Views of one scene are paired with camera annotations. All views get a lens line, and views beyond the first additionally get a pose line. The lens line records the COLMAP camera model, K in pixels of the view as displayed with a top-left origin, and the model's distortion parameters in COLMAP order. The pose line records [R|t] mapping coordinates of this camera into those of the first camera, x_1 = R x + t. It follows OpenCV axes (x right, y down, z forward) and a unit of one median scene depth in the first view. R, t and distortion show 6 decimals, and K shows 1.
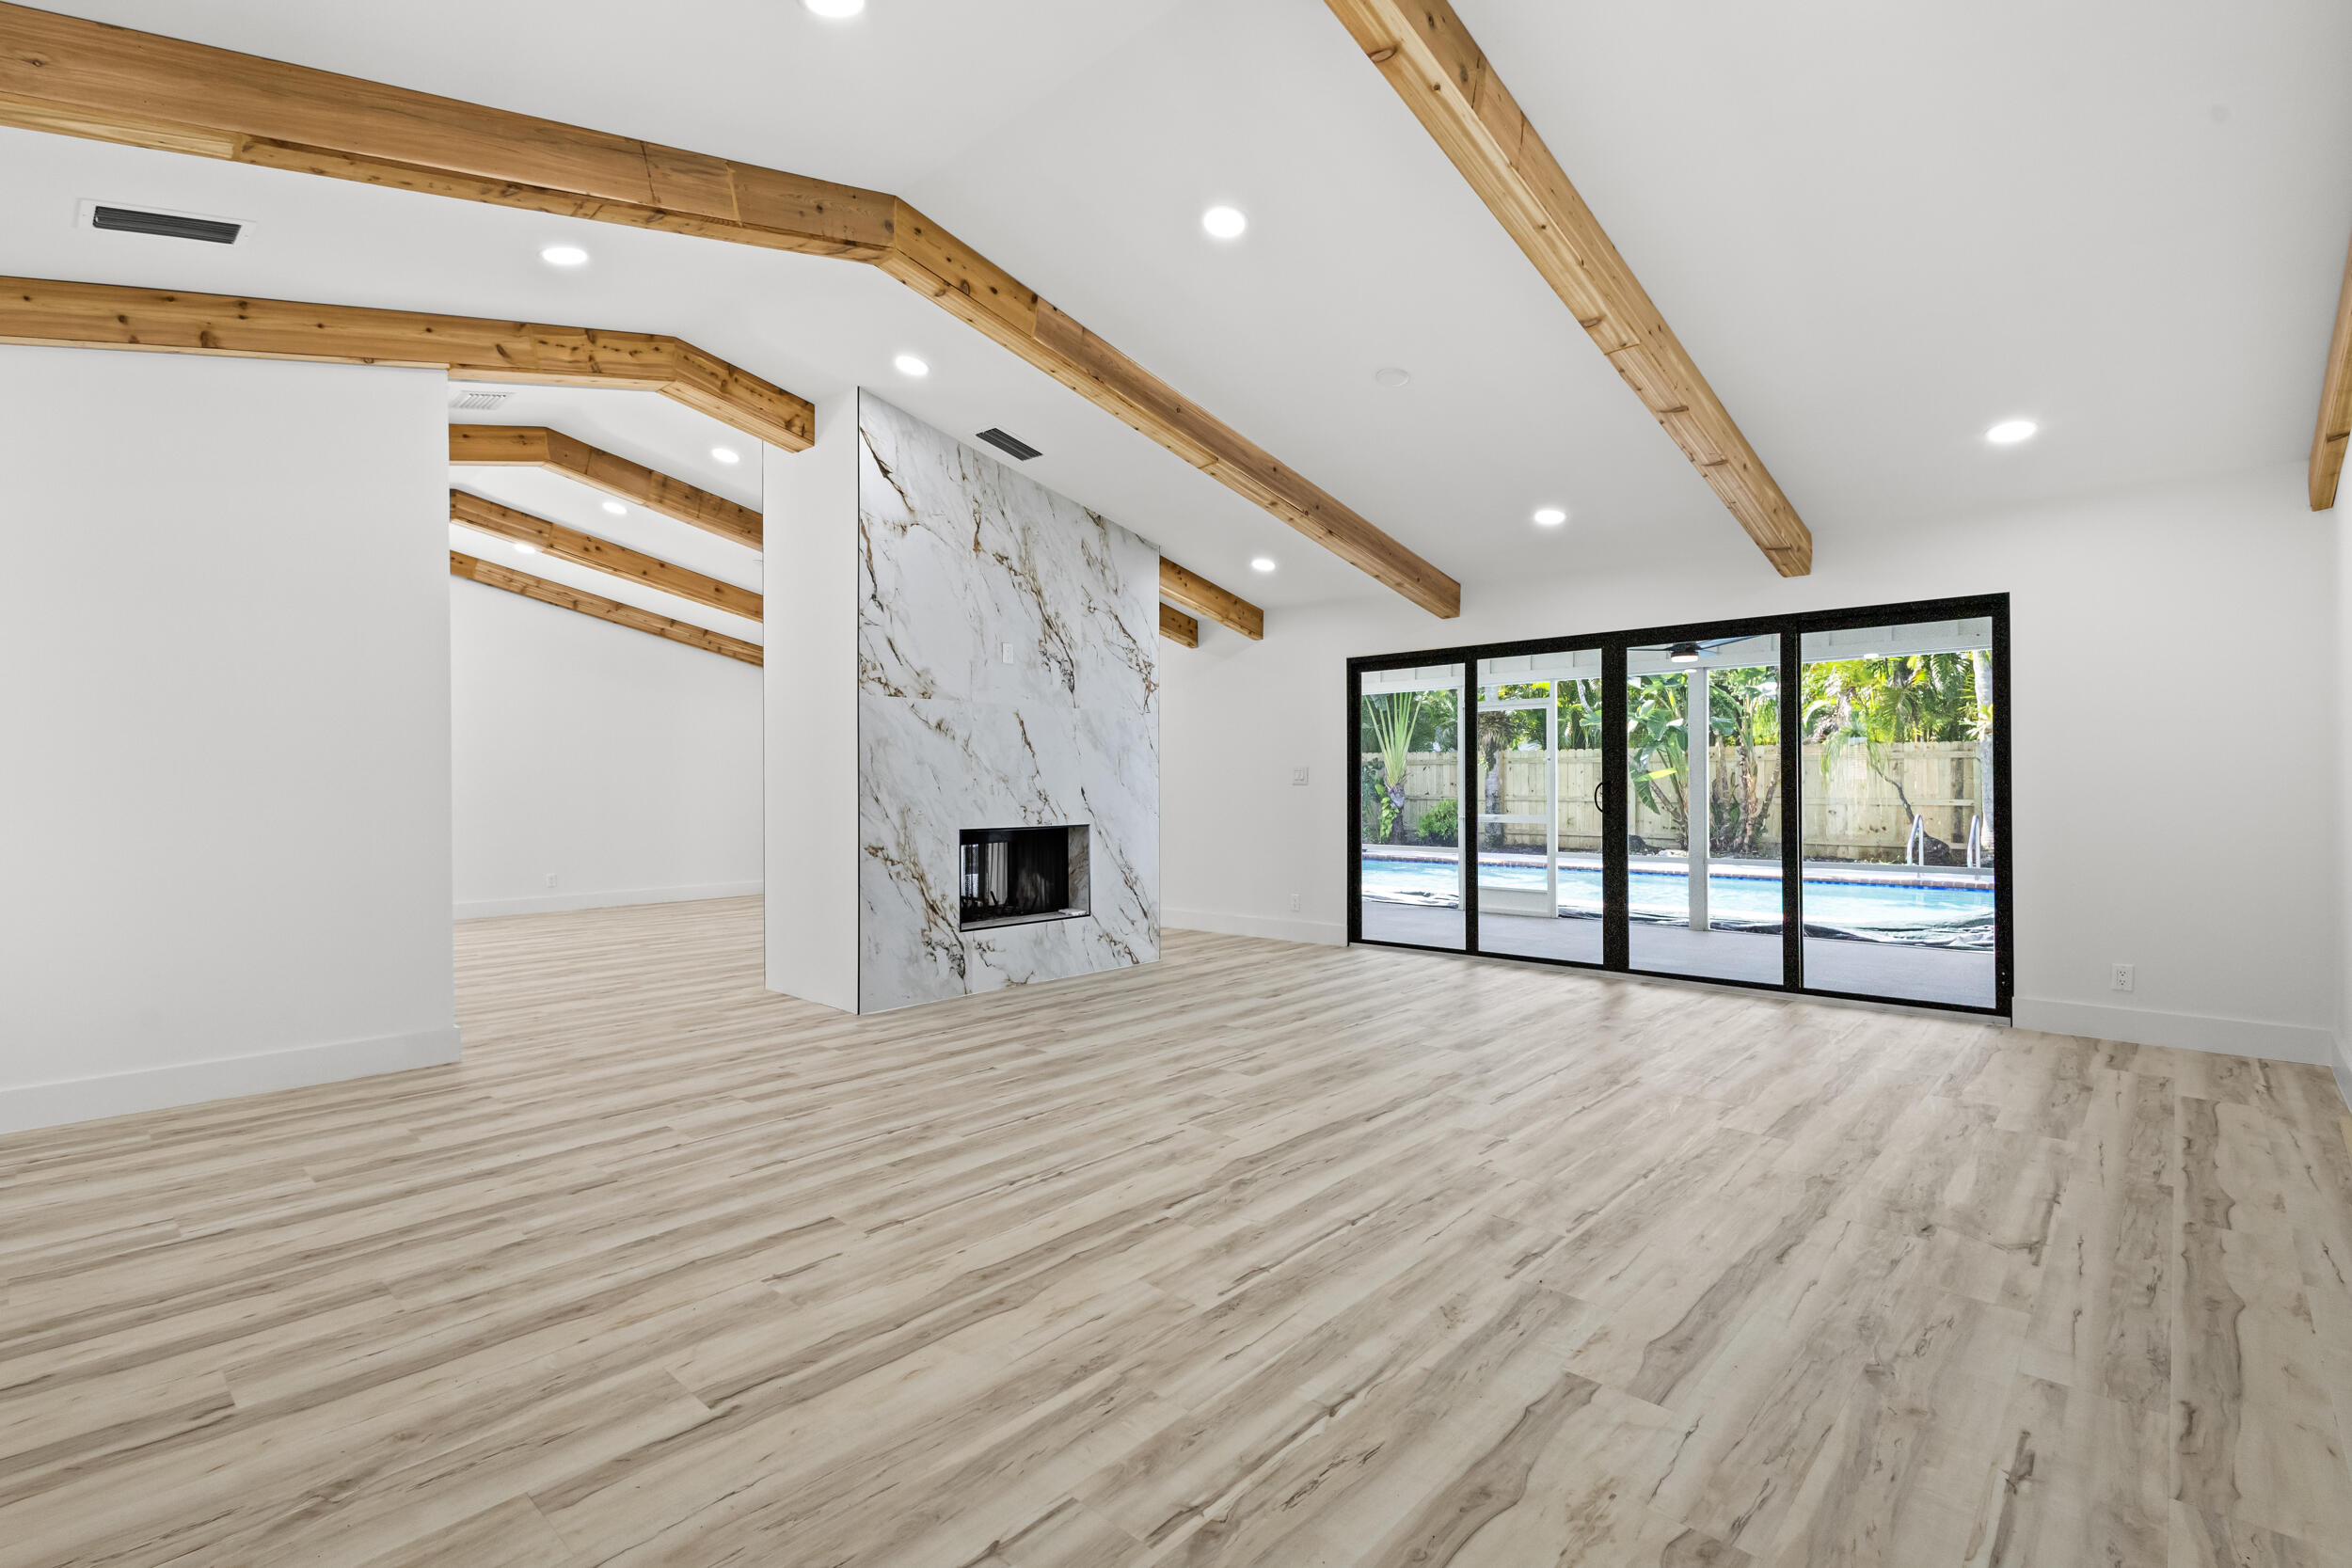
lens RADIAL K [[1095.2, 0, 1176.0], [0, 1095.2, 784.0], [0, 0, 1]] dist [0.001711, -0.000909]
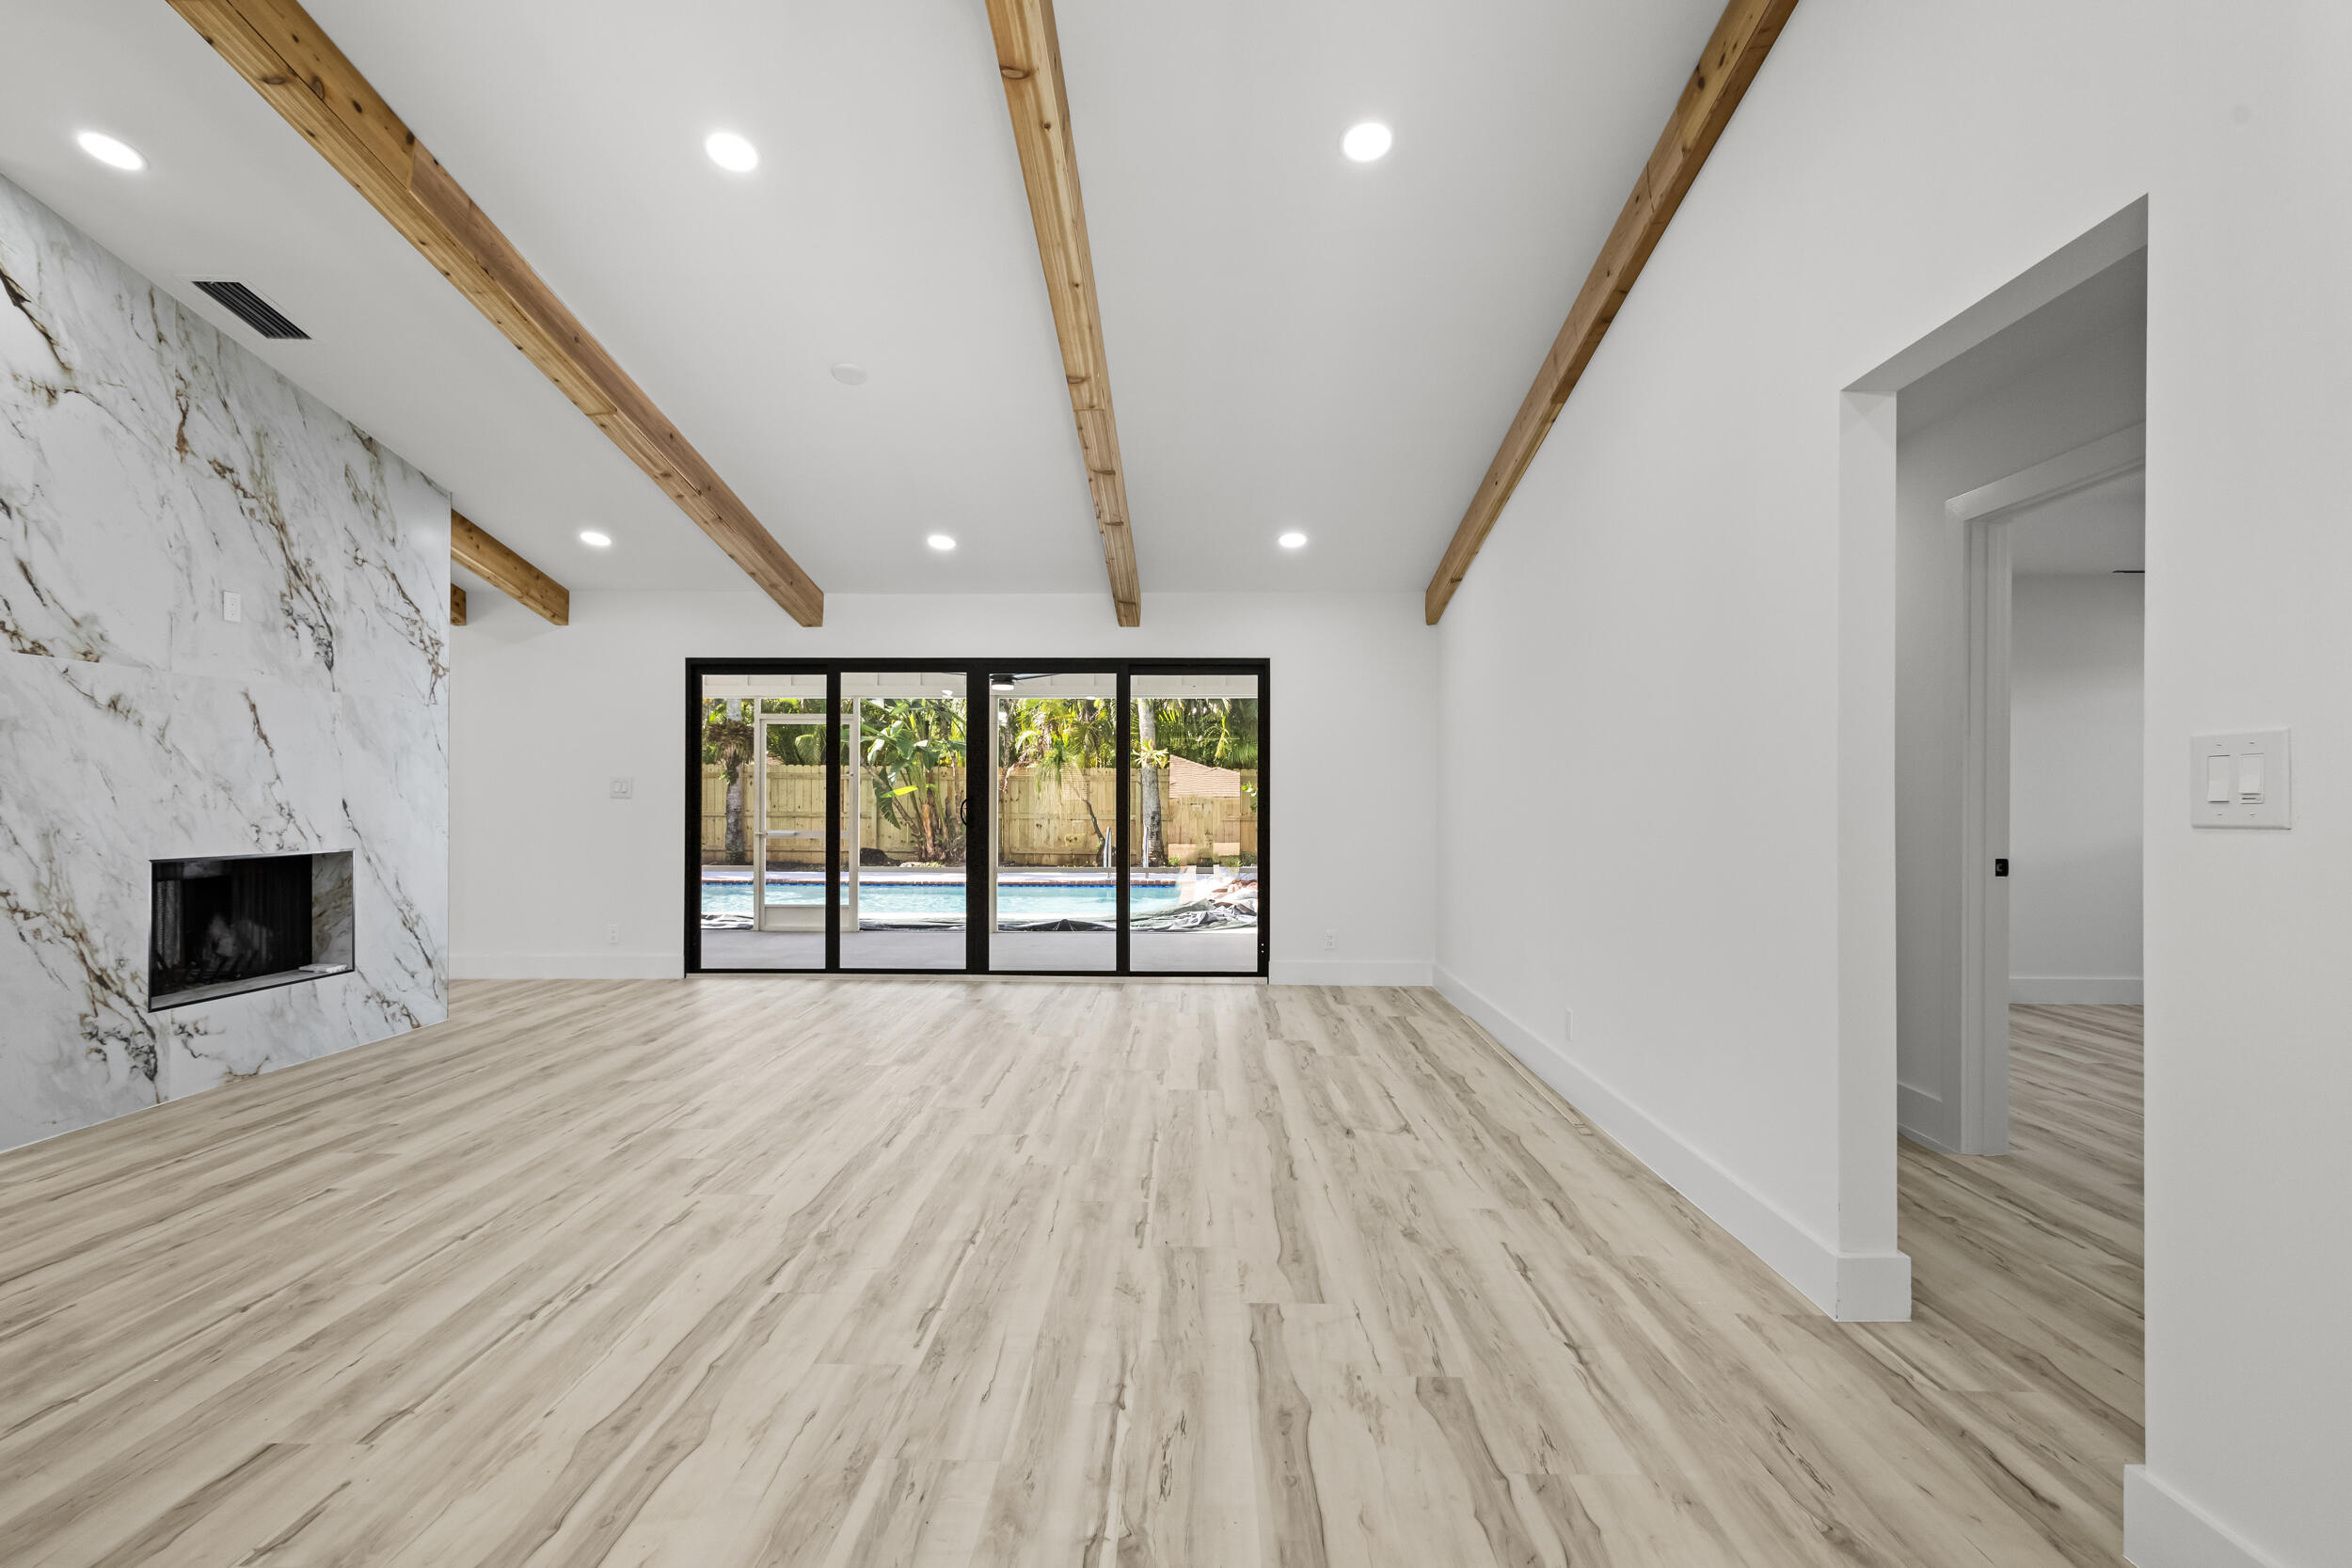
lens RADIAL K [[1095.0, 0, 1192.9], [0, 1095.0, 805.2], [0, 0, 1]] dist [0.003351, -0.001337]
pose [[0.737327, 0.004028, 0.675525, -0.188342], [-0.007197, 0.999972, 0.001892, 0.001924], [-0.675498, -0.006257, 0.737335, 0.072886]]
